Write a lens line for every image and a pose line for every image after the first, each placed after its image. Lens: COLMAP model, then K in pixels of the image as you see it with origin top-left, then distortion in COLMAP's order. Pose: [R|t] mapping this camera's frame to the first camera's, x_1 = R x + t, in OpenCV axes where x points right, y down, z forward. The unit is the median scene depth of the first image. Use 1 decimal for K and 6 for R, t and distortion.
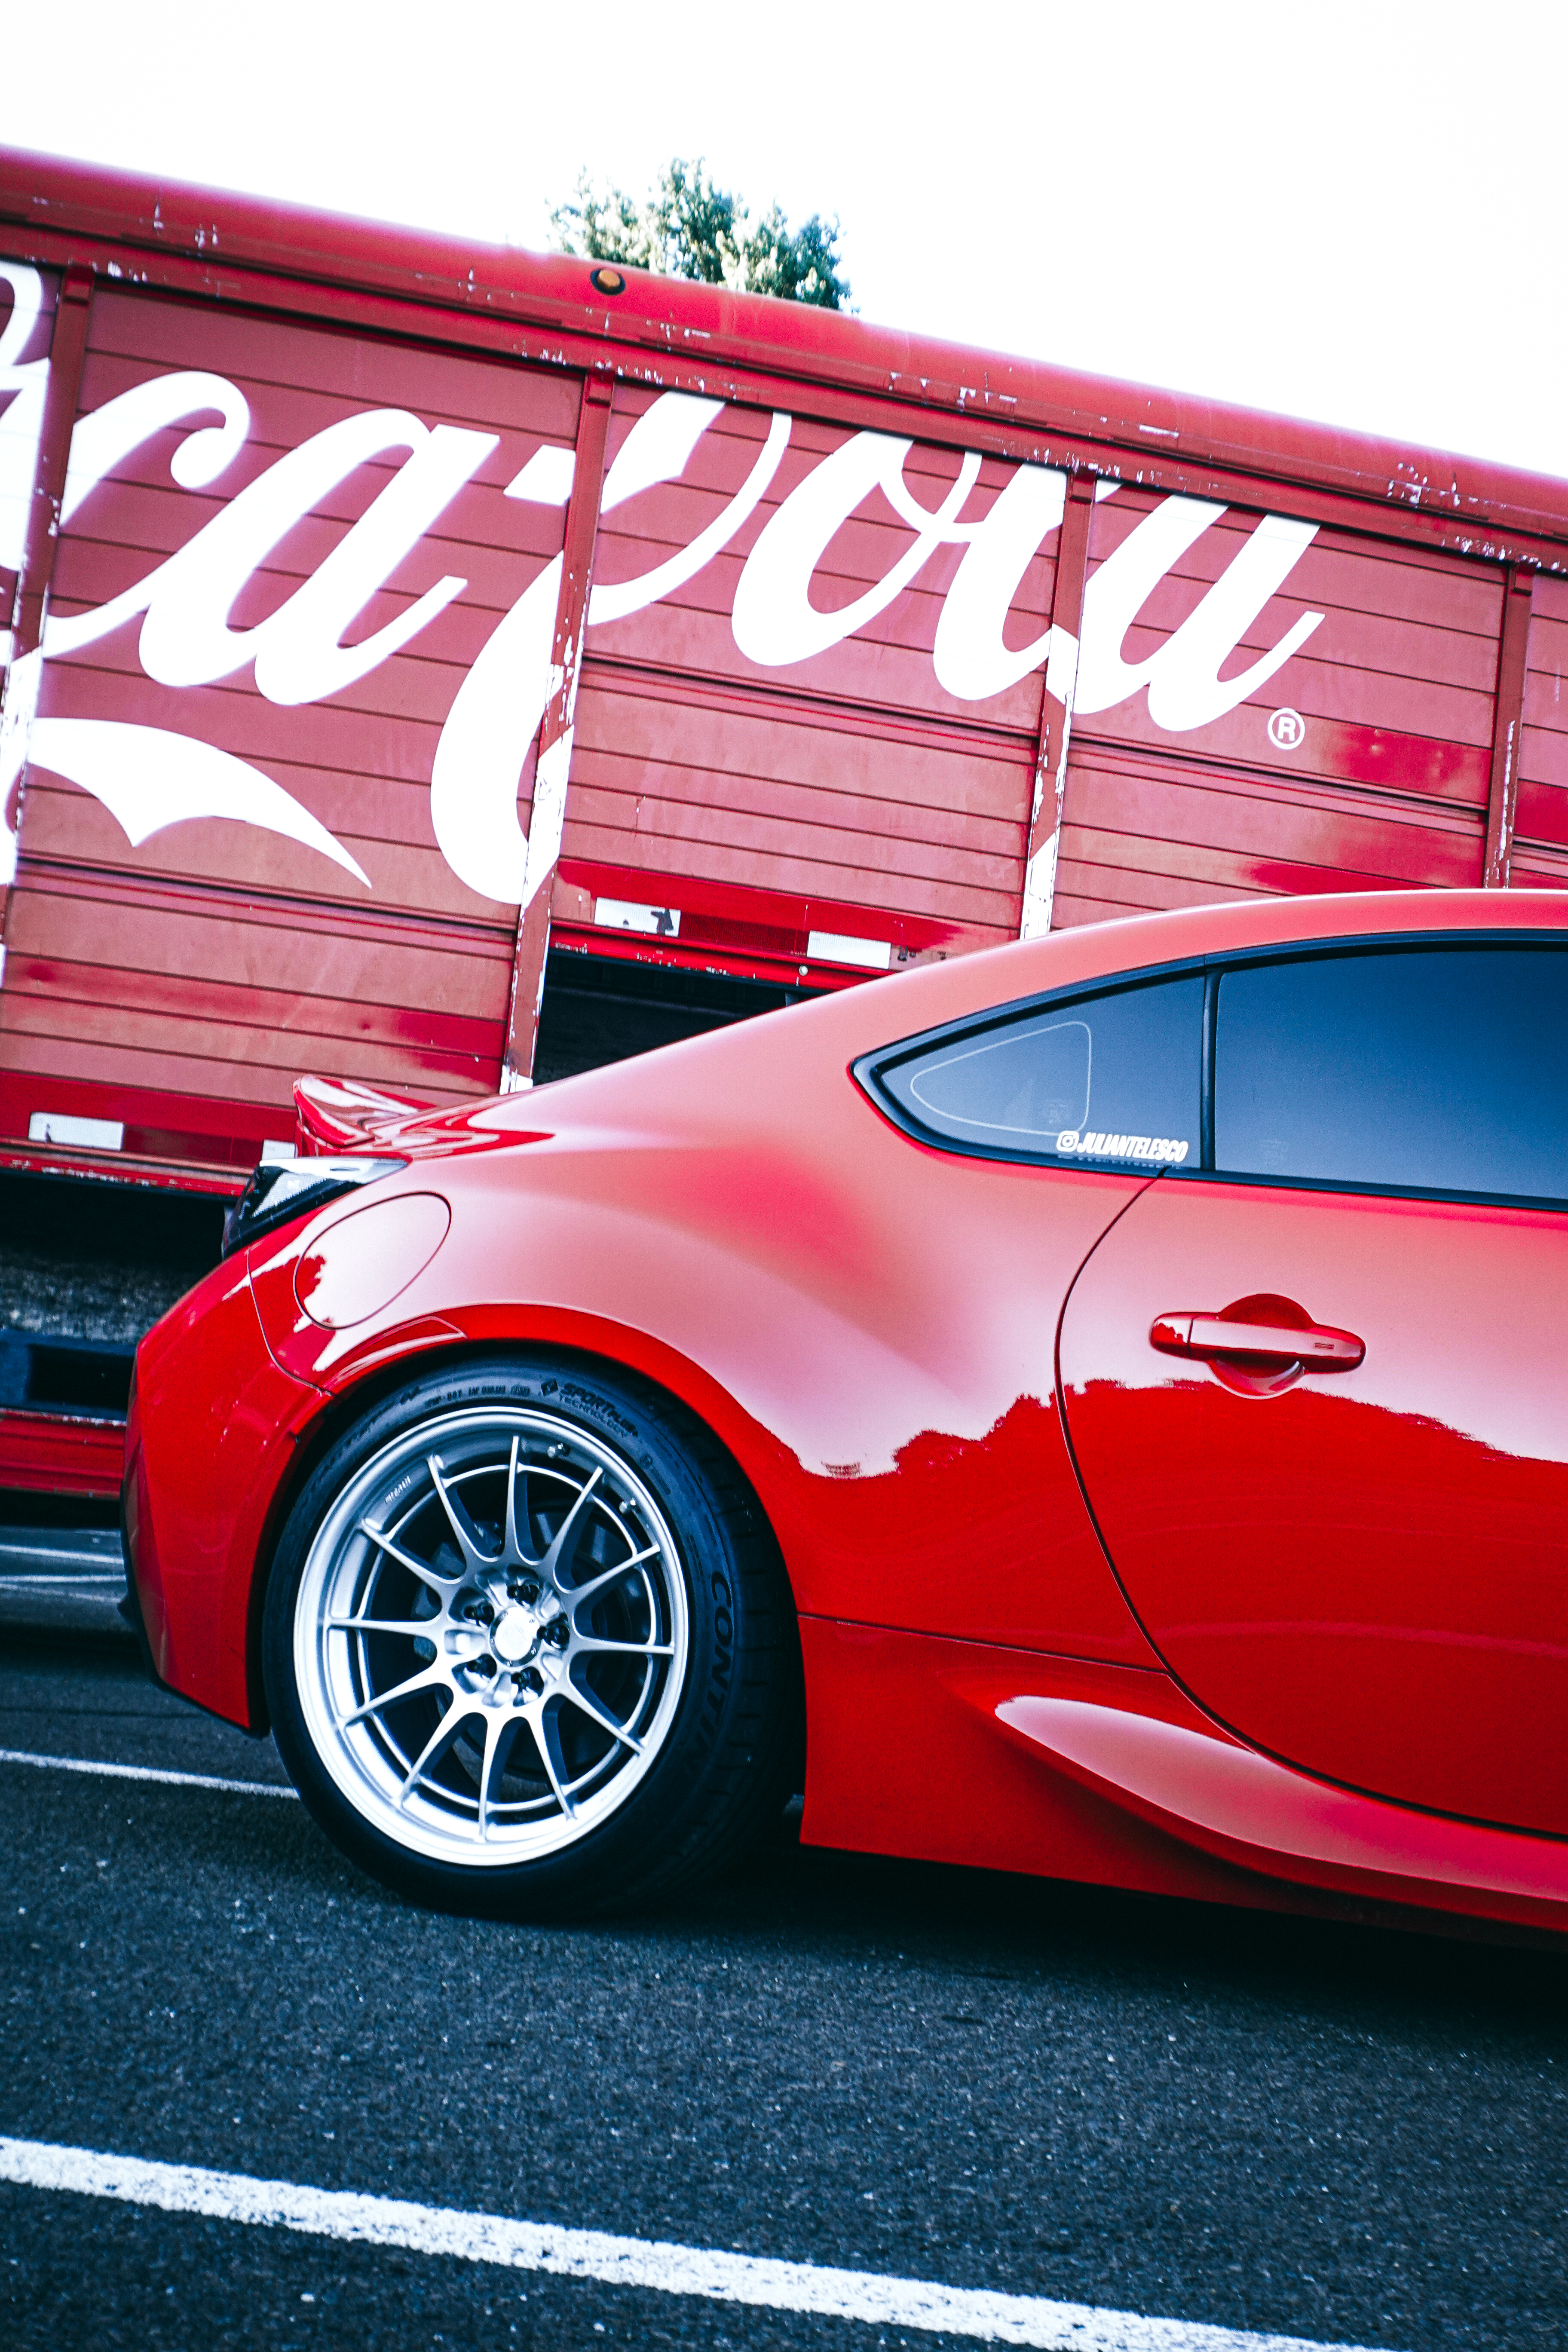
lens RADIAL K [[3643.1, 0, 784.0], [0, 3643.1, 1176.0], [0, 0, 1]] dist [-0.166955, 0.014126]
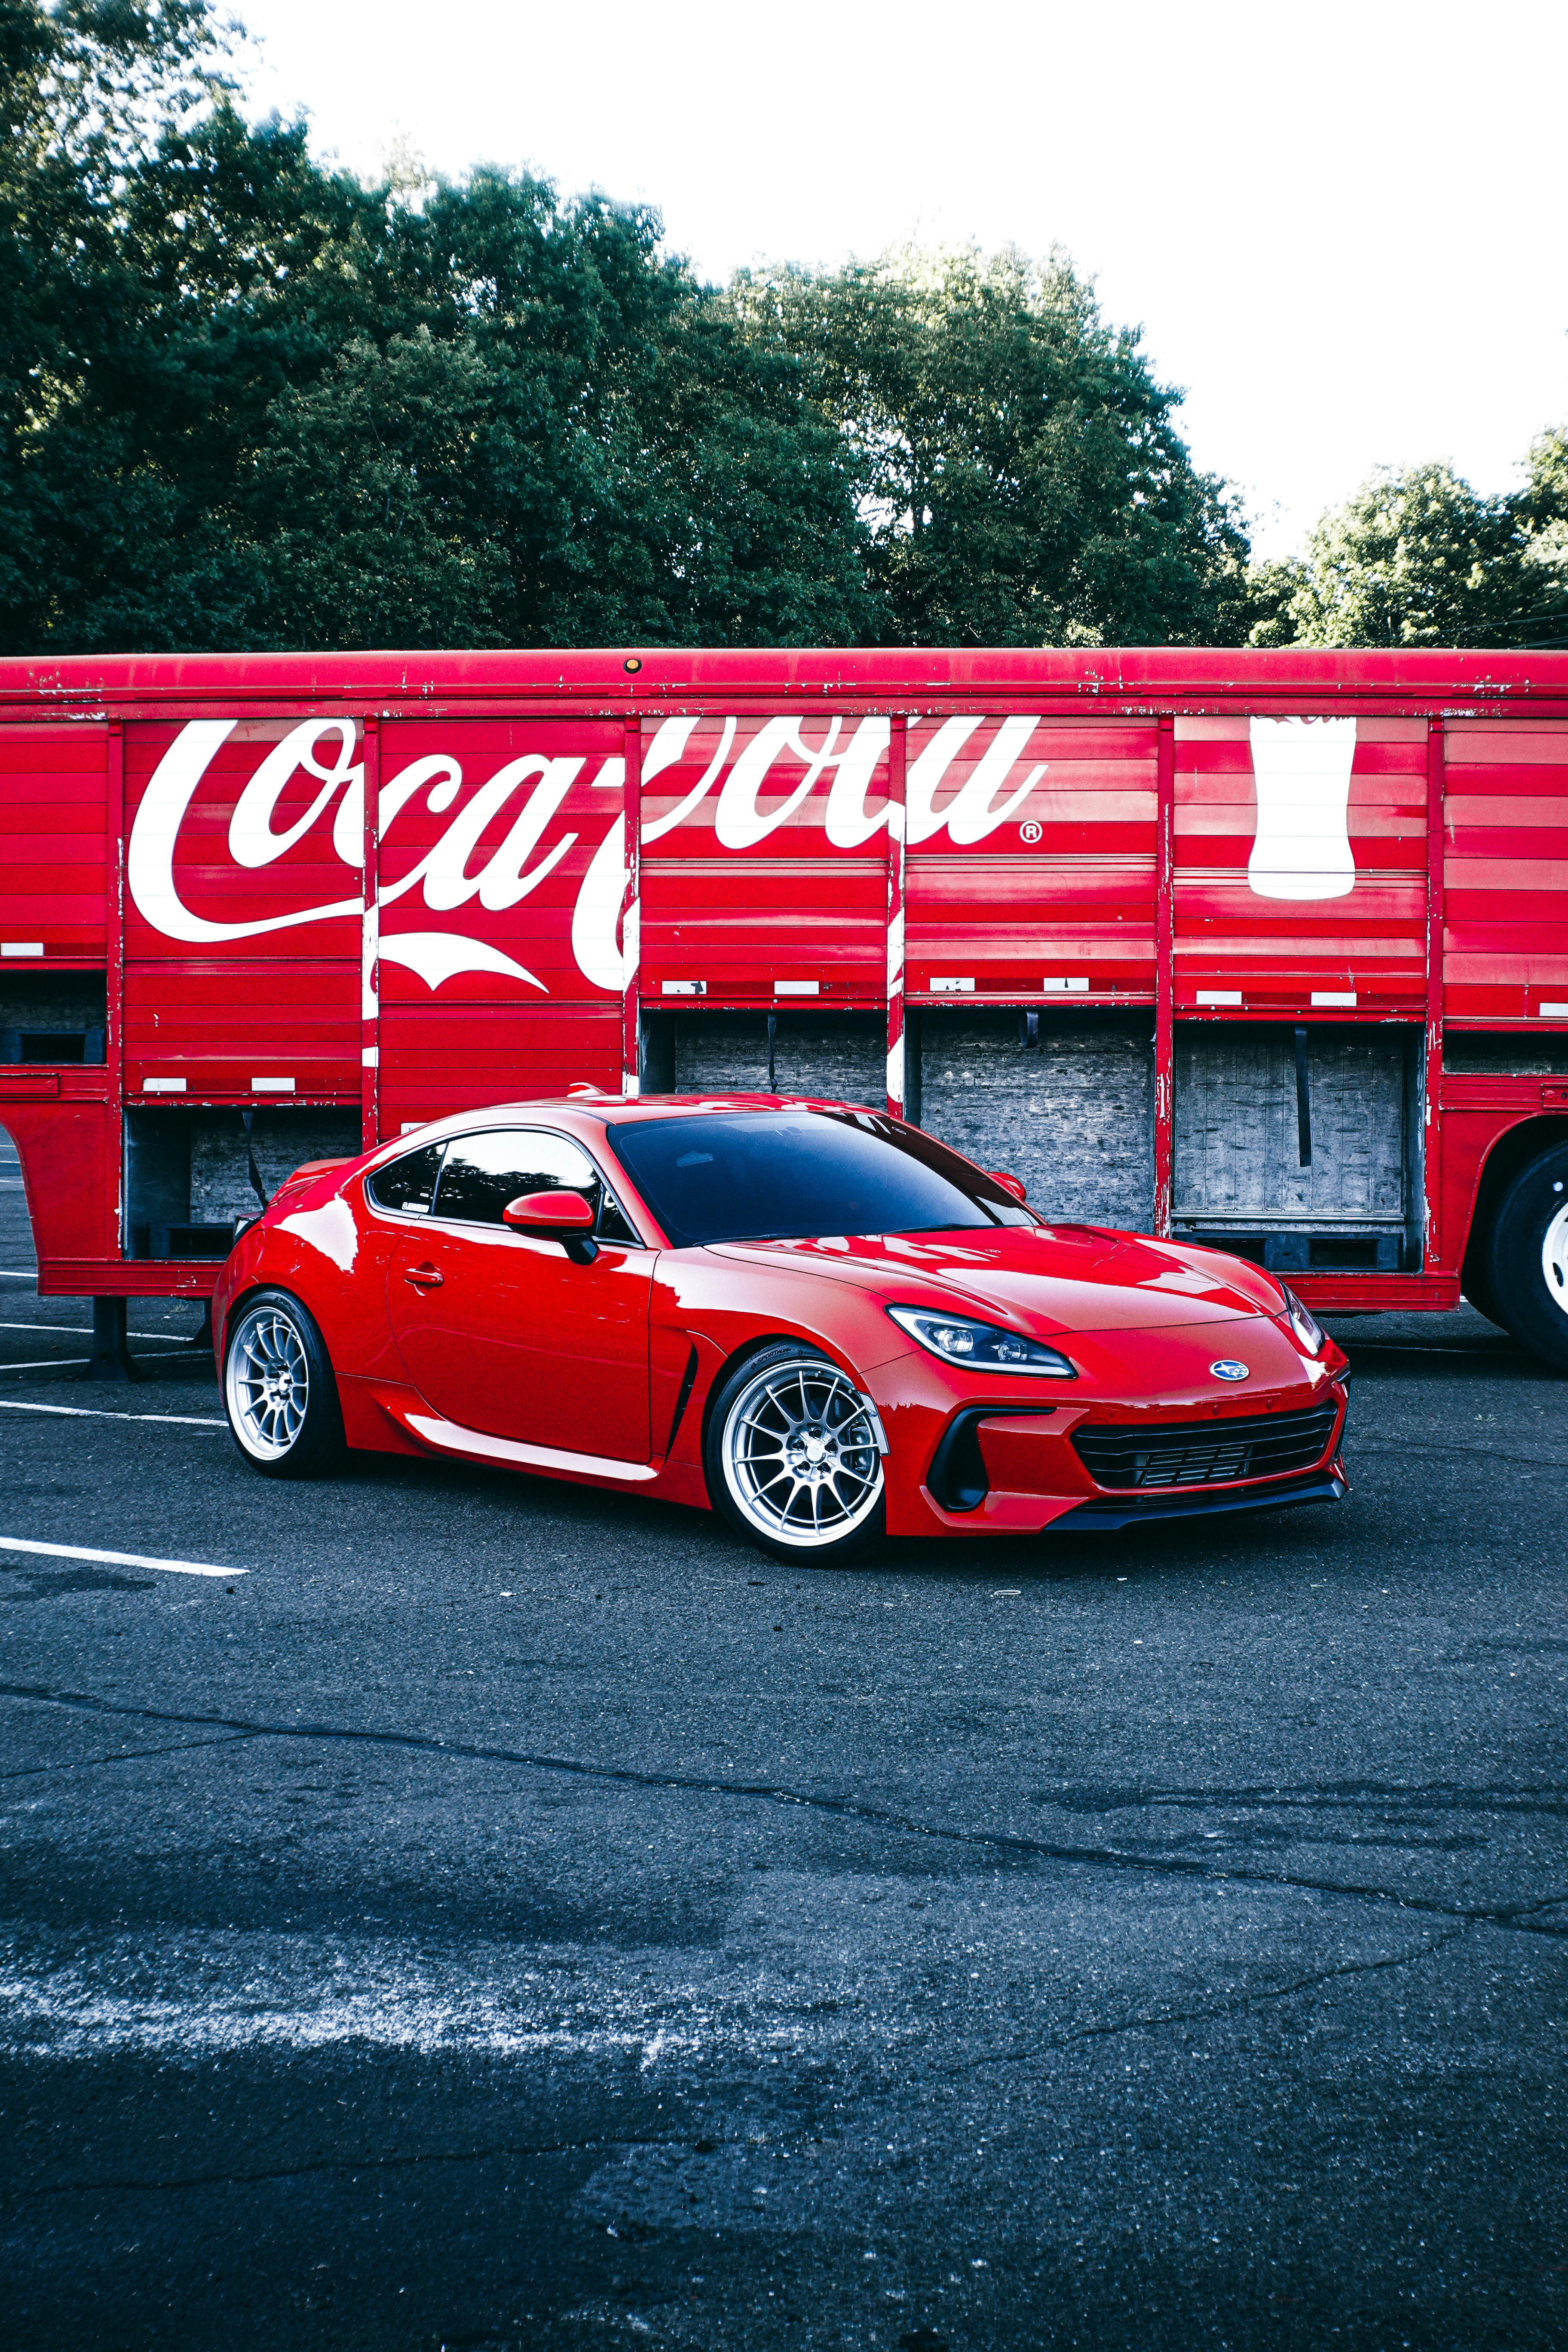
lens RADIAL K [[3619.6, 0, 820.1], [0, 3619.6, 1175.8], [0, 0, 1]] dist [-0.105849, -0.014399]
pose [[0.912612, -0.085365, -0.399815, 0.807185], [0.126704, 0.988863, 0.078078, -0.113450], [0.388697, -0.121913, 0.913264, -0.792330]]
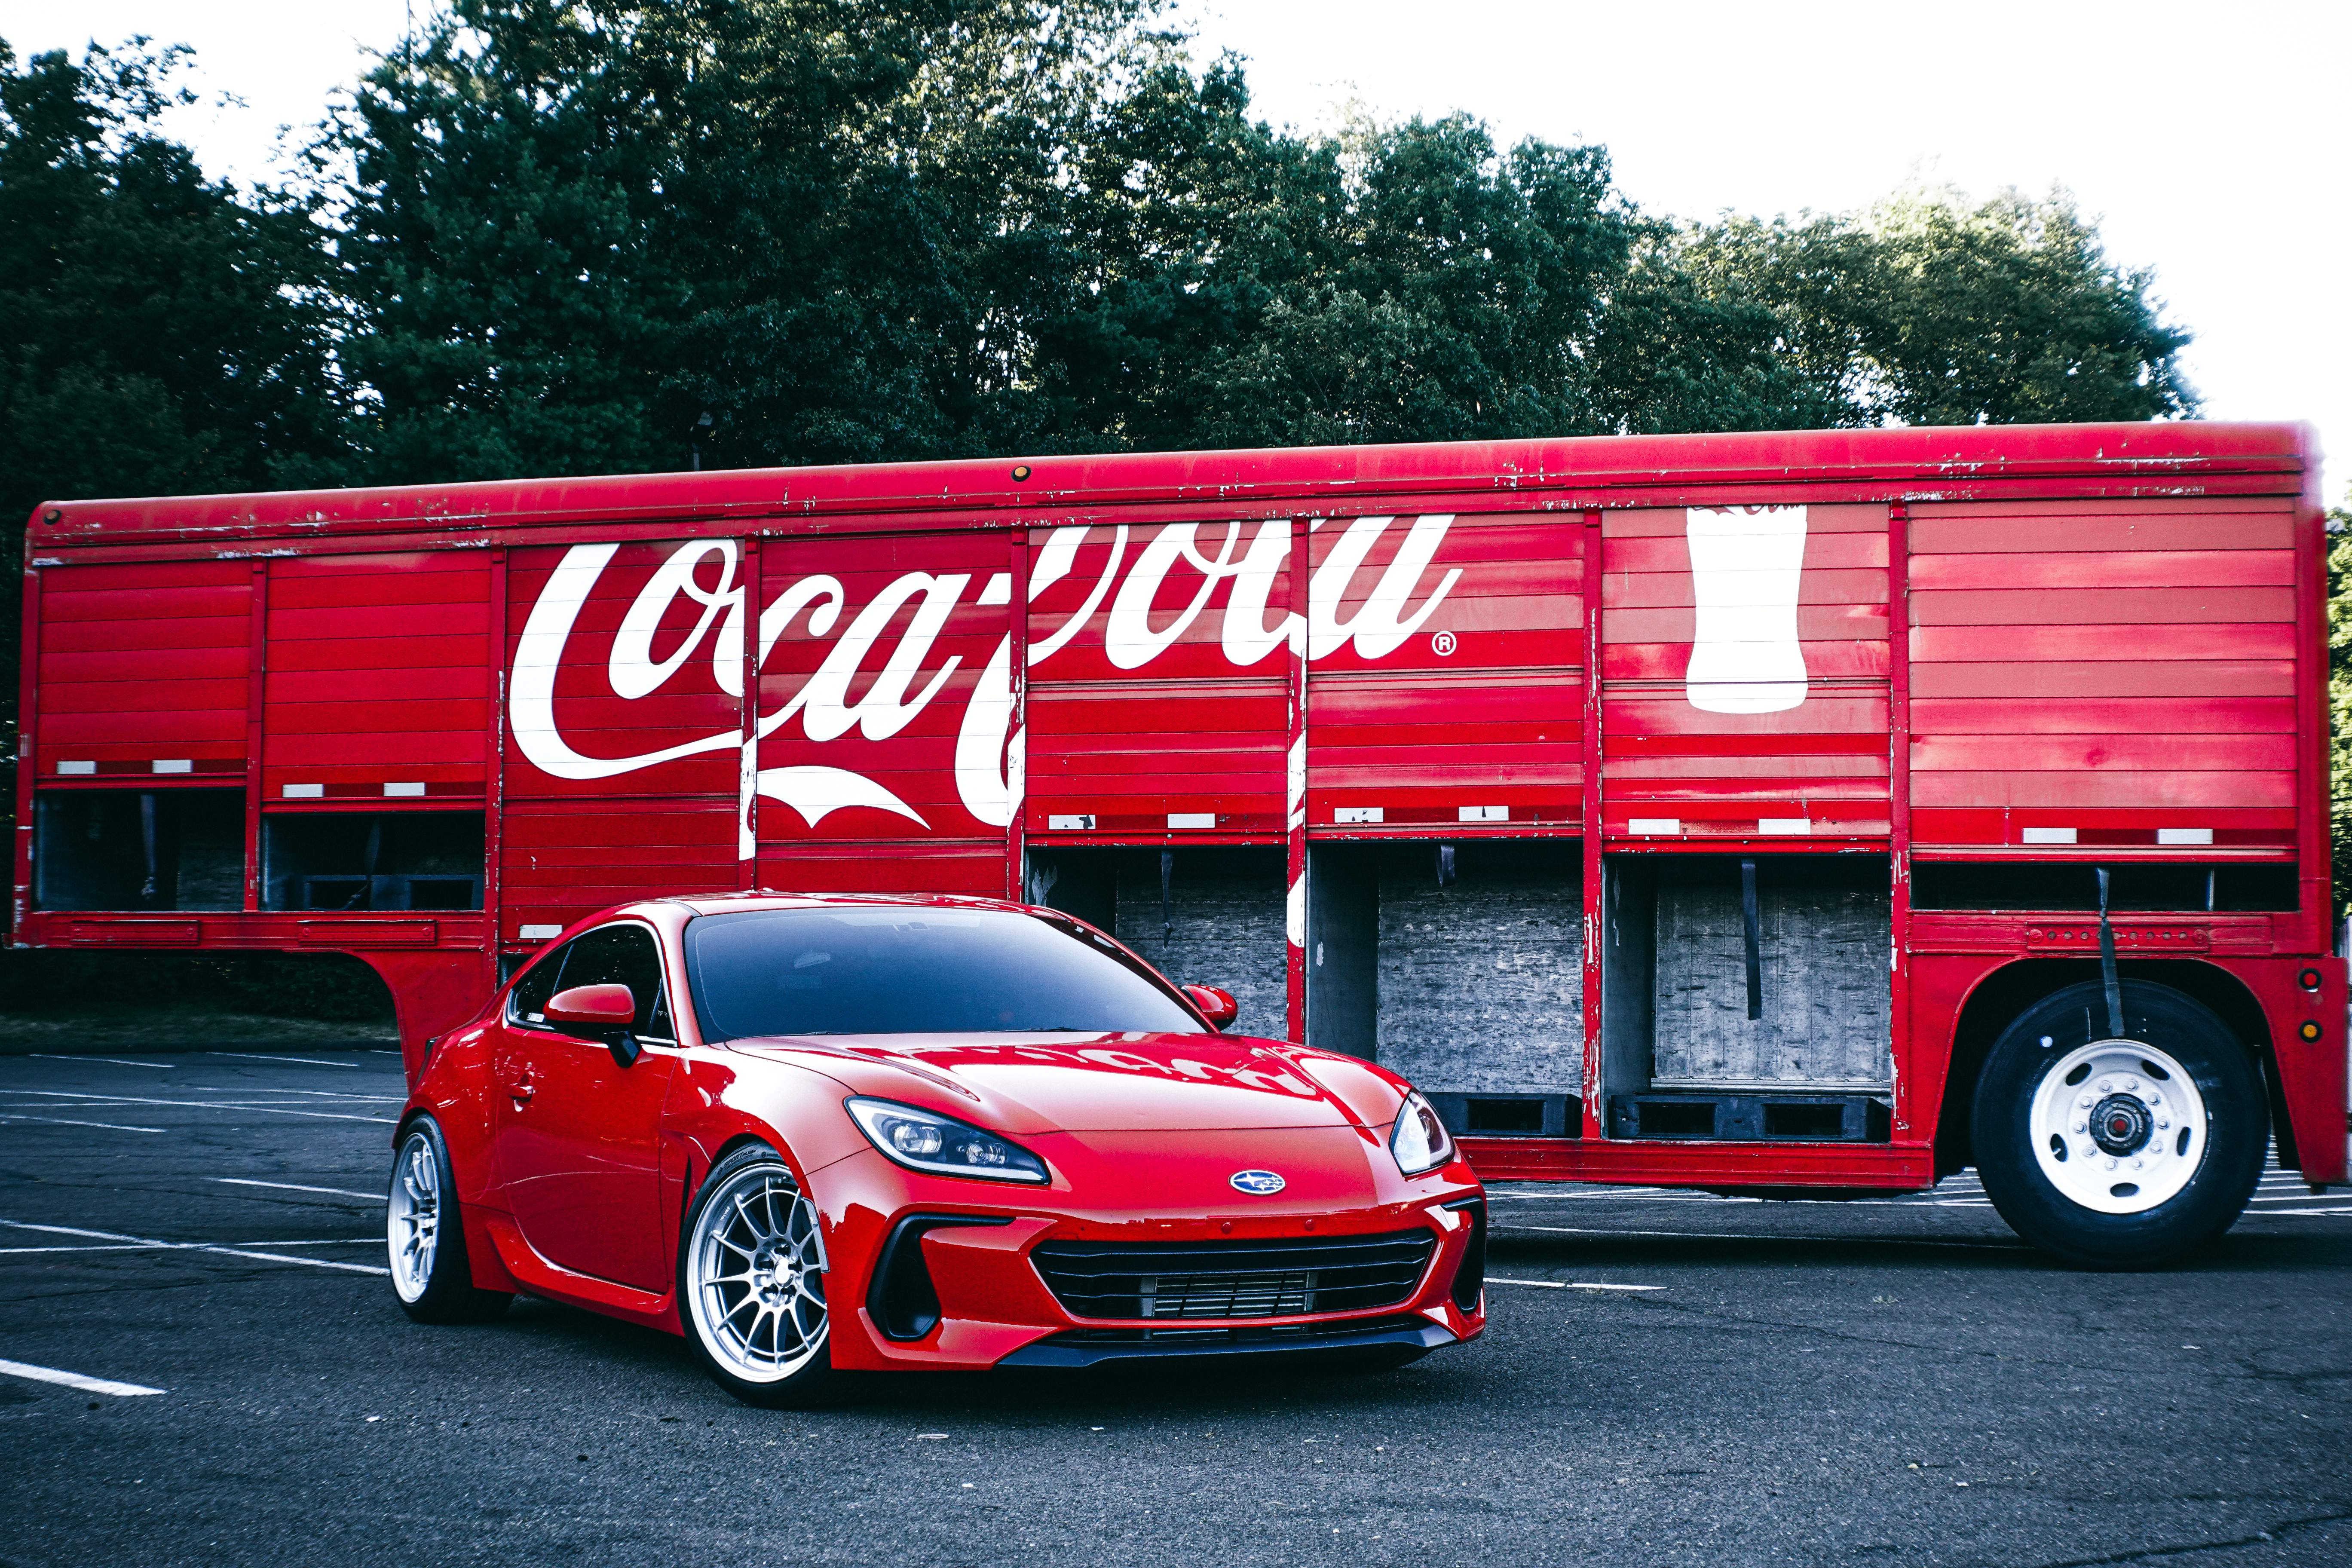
lens RADIAL K [[3622.4, 0, 1171.2], [0, 3622.4, 792.8], [0, 0, 1]] dist [-0.104267, -0.169372]
pose [[0.812302, -0.133878, -0.567664, 1.020612], [0.128617, 0.990456, -0.049544, 0.010355], [0.568879, -0.032767, 0.821769, -0.454213]]
